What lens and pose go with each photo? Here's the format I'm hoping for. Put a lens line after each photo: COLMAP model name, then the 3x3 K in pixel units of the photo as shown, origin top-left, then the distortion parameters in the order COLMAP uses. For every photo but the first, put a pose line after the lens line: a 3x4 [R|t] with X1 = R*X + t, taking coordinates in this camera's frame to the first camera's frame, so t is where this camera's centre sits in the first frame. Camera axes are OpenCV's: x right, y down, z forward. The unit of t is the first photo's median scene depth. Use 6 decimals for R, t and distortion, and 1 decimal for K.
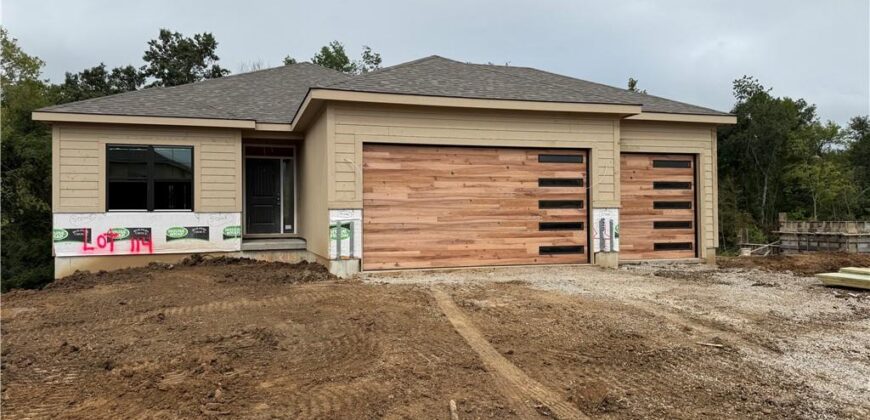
lens RADIAL K [[616.1, 0, 437.3], [0, 616.1, 208.5], [0, 0, 1]] dist [0.040540, -0.004605]
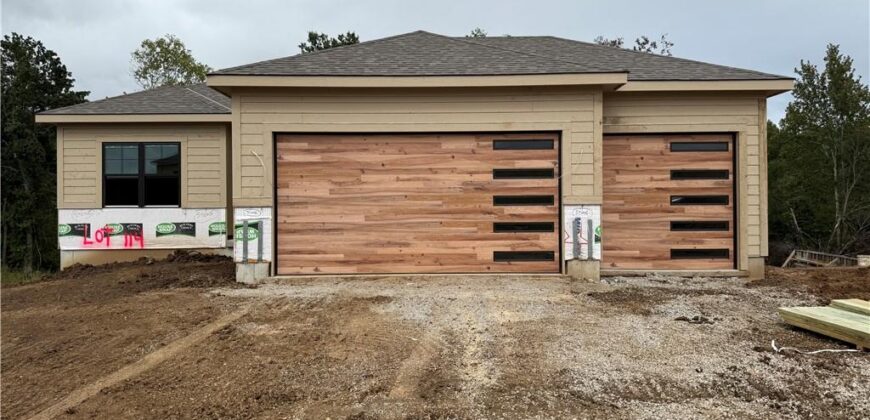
lens RADIAL K [[616.1, 0, 434.0], [0, 616.1, 208.3], [0, 0, 1]] dist [0.040540, -0.004605]
pose [[0.954545, 0.002086, -0.298059, 0.311202], [0.002805, 0.999868, 0.015983, -0.009157], [0.298053, -0.016092, 0.954414, 0.174693]]
